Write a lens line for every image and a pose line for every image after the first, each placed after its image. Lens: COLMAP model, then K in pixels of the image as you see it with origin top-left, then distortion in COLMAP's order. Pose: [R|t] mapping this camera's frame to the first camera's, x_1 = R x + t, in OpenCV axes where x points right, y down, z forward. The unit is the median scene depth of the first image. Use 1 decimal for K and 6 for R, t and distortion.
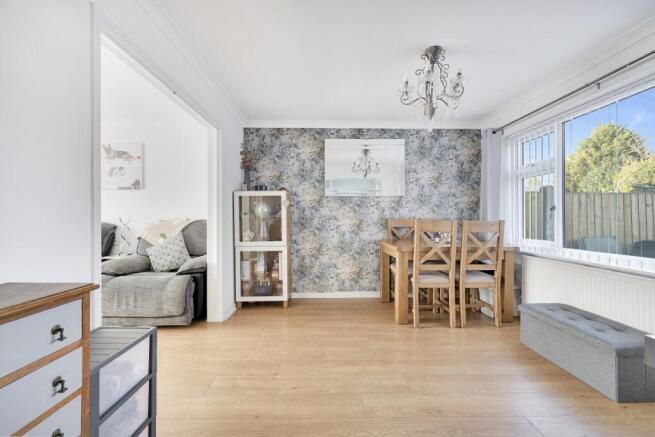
lens RADIAL K [[266.8, 0, 327.5], [0, 266.8, 218.5], [0, 0, 1]] dist [0.000697, 0.000108]
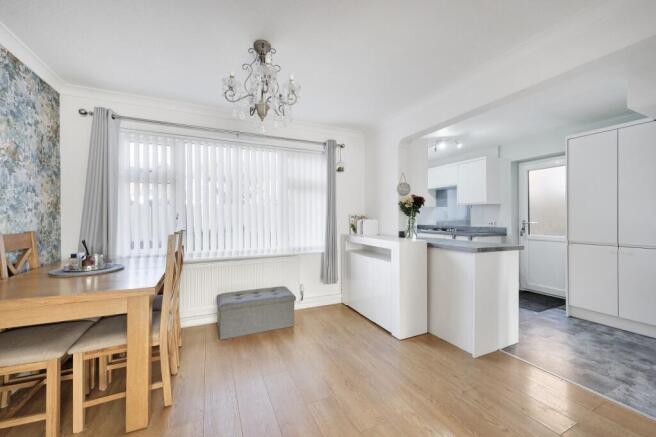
lens RADIAL K [[254.1, 0, 328.0], [0, 254.1, 218.5], [0, 0, 1]] dist [-0.000246, -0.000014]
pose [[-0.410863, -0.001730, 0.911695, -0.272646], [0.001149, 0.999996, 0.002416, -0.027257], [-0.911696, 0.002040, -0.410860, 0.653496]]
